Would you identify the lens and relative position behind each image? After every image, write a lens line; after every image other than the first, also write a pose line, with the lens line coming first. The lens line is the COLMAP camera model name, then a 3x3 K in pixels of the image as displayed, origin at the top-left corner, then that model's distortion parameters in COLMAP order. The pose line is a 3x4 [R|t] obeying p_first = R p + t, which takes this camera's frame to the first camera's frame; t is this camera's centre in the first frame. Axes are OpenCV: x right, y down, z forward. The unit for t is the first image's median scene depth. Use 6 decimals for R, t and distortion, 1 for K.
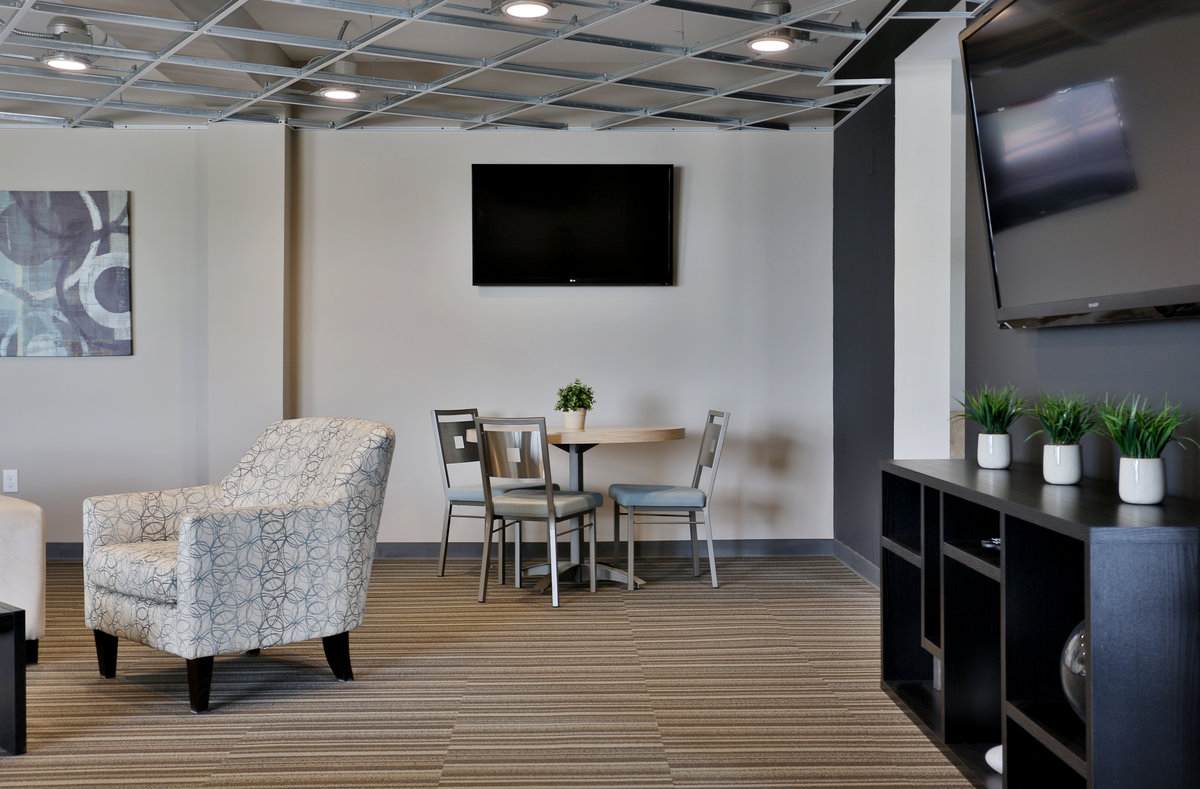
lens RADIAL K [[1375.8, 0, 584.6], [0, 1375.8, 380.5], [0, 0, 1]] dist [0.057598, 0.000000]
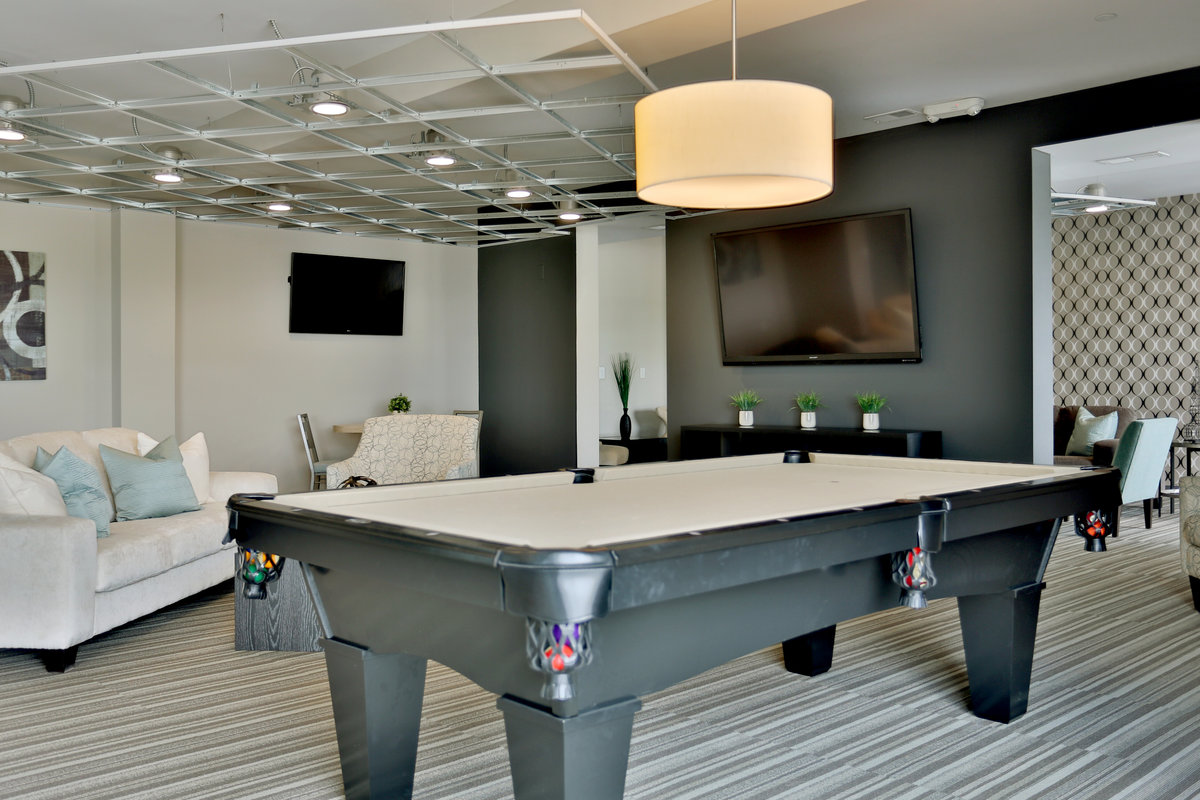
lens RADIAL K [[1070.3, 0, 593.9], [0, 1070.3, 395.0], [0, 0, 1]] dist [-0.009360, 0.047884]
pose [[0.740900, -0.013060, 0.671489, -0.707459], [0.015442, 0.999878, 0.002409, 0.002291], [-0.671438, 0.008585, 0.741011, -0.104749]]
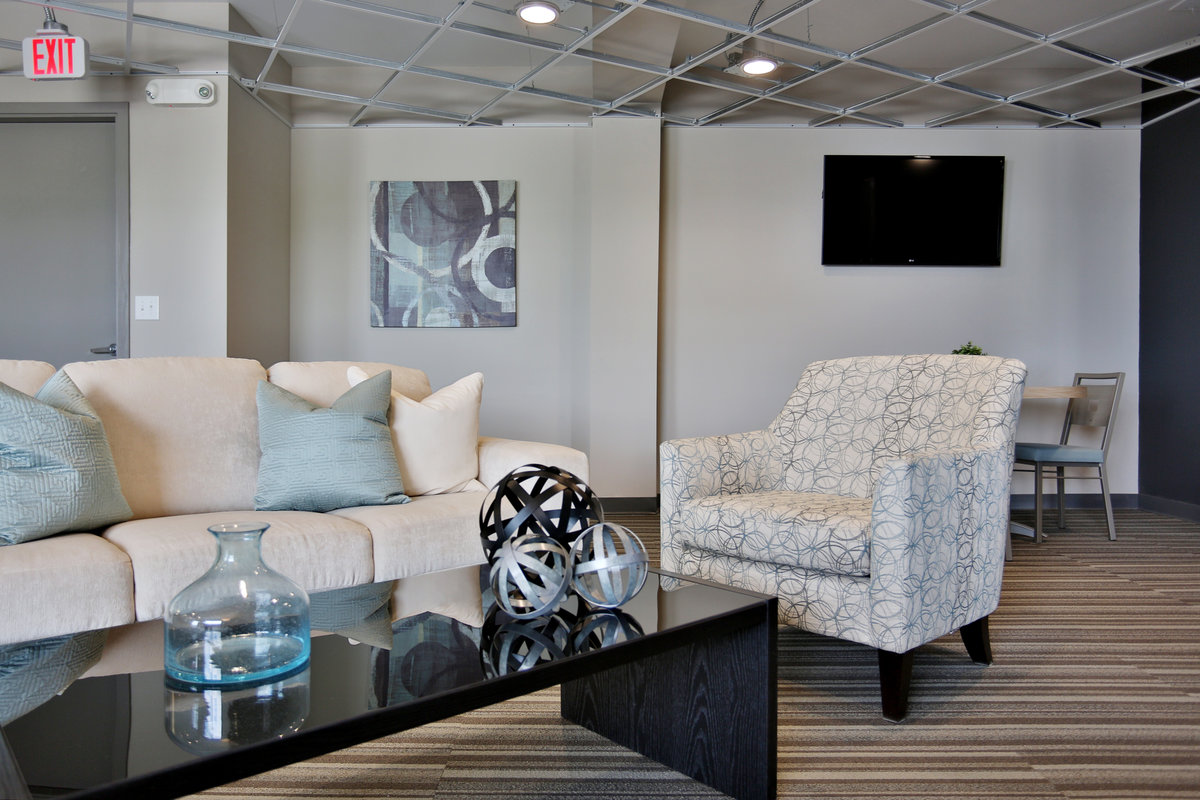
lens RADIAL K [[857.4, 0, 587.2], [0, 857.4, 382.1], [0, 0, 1]] dist [-0.047752, 0.049671]
pose [[0.999644, 0.003340, -0.026484, -0.285324], [-0.003665, 0.999918, -0.012233, 0.040292], [0.026441, 0.012326, 0.999574, 0.349182]]
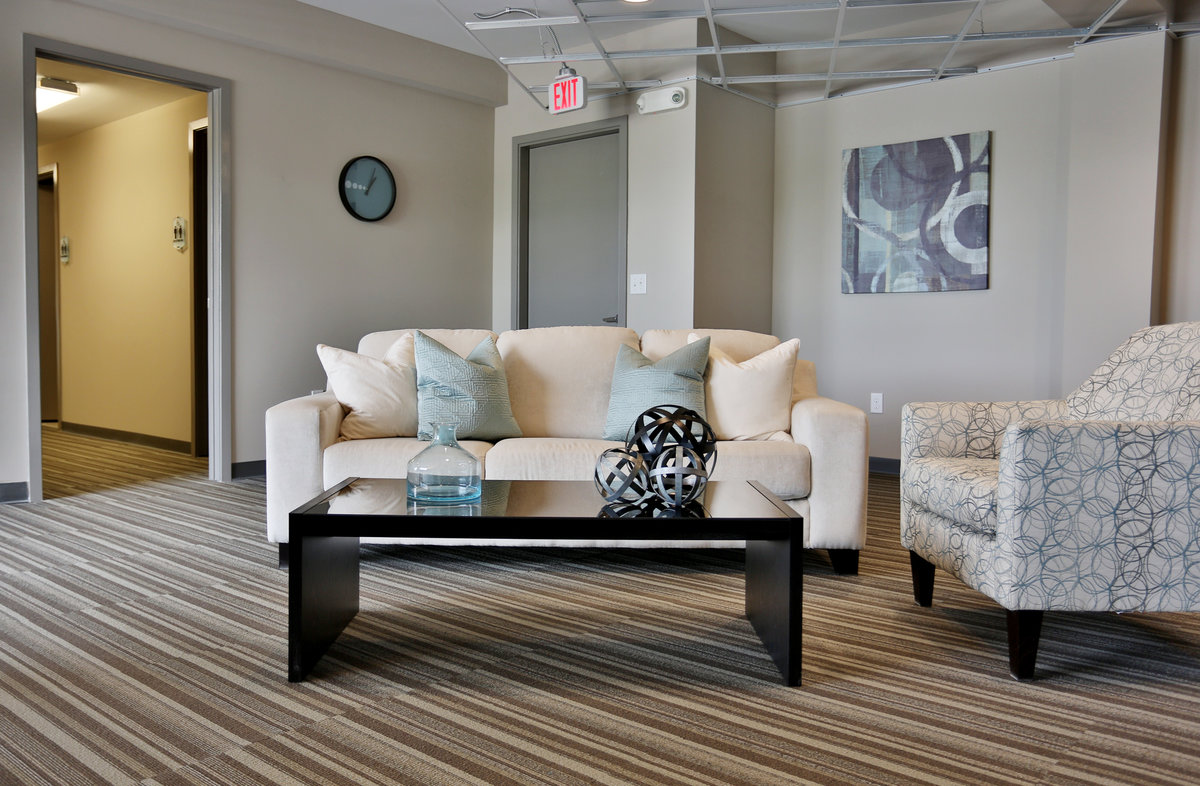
lens RADIAL K [[971.1, 0, 568.4], [0, 971.1, 385.8], [0, 0, 1]] dist [-0.038934, 0.053094]
pose [[0.730763, 0.038595, -0.681540, -0.066798], [-0.020027, 0.999183, 0.035109, 0.040523], [0.682338, -0.012008, 0.730939, 0.285187]]
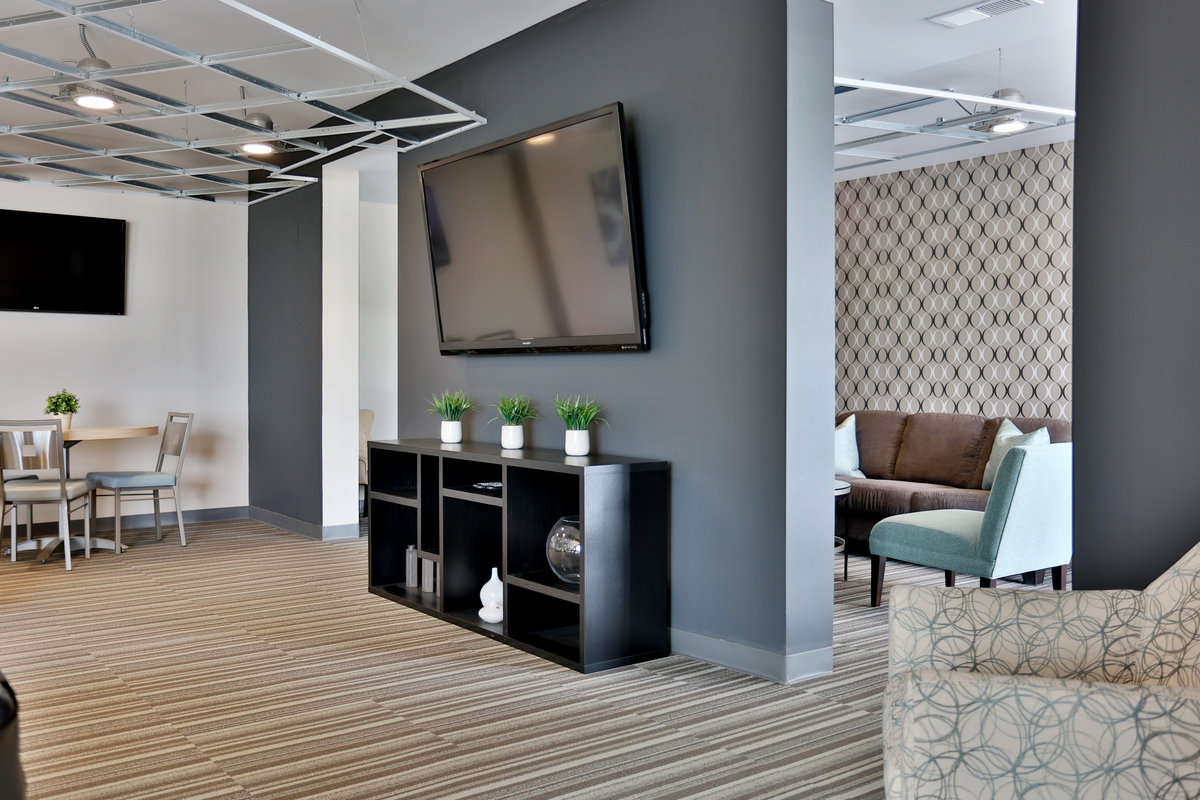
lens RADIAL K [[1070.3, 0, 596.9], [0, 1070.3, 387.8], [0, 0, 1]] dist [-0.009360, 0.047884]
pose [[0.805039, -0.003595, 0.593211, -0.194460], [0.004621, 0.999989, -0.000212, 0.000652], [-0.593204, 0.002912, 0.805047, -0.061311]]
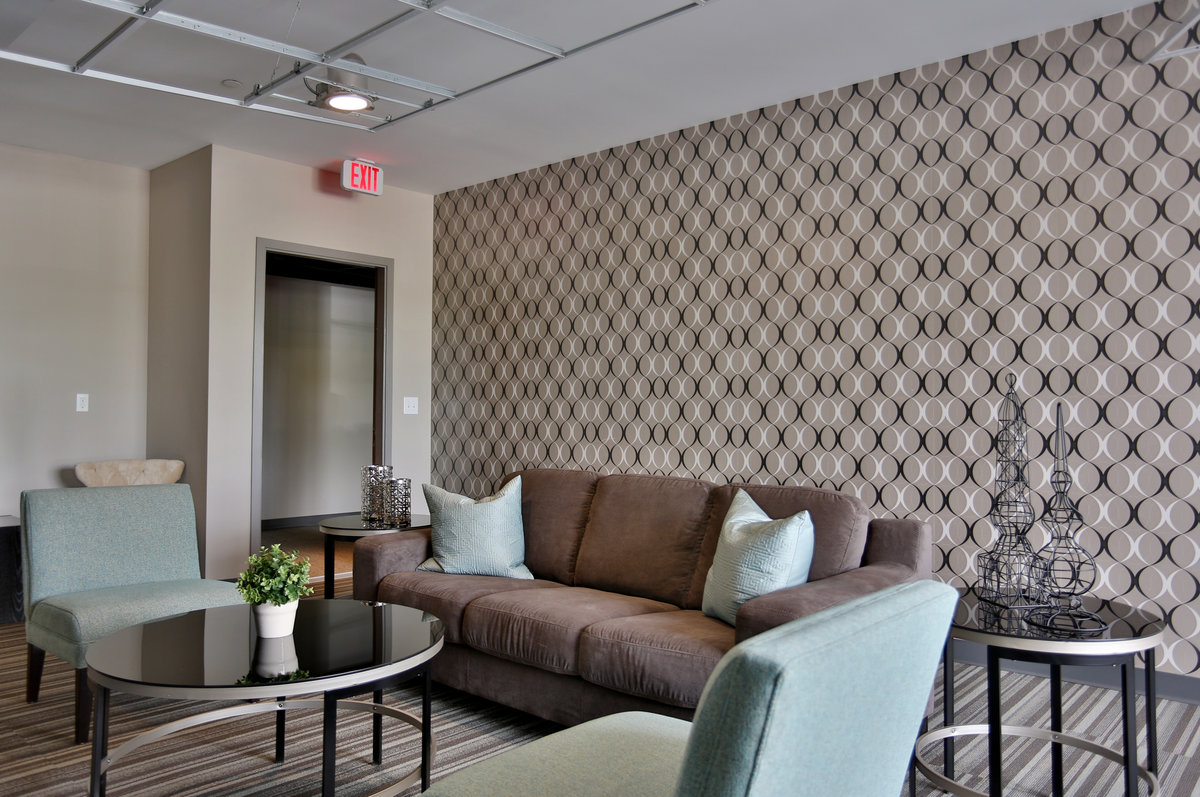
lens RADIAL K [[857.4, 0, 597.9], [0, 857.4, 386.4], [0, 0, 1]] dist [-0.047752, 0.049671]
pose [[0.681358, 0.024766, 0.731531, 0.279391], [0.007976, 0.999117, -0.041254, -0.006701], [-0.731907, 0.033944, 0.680559, 0.234772]]
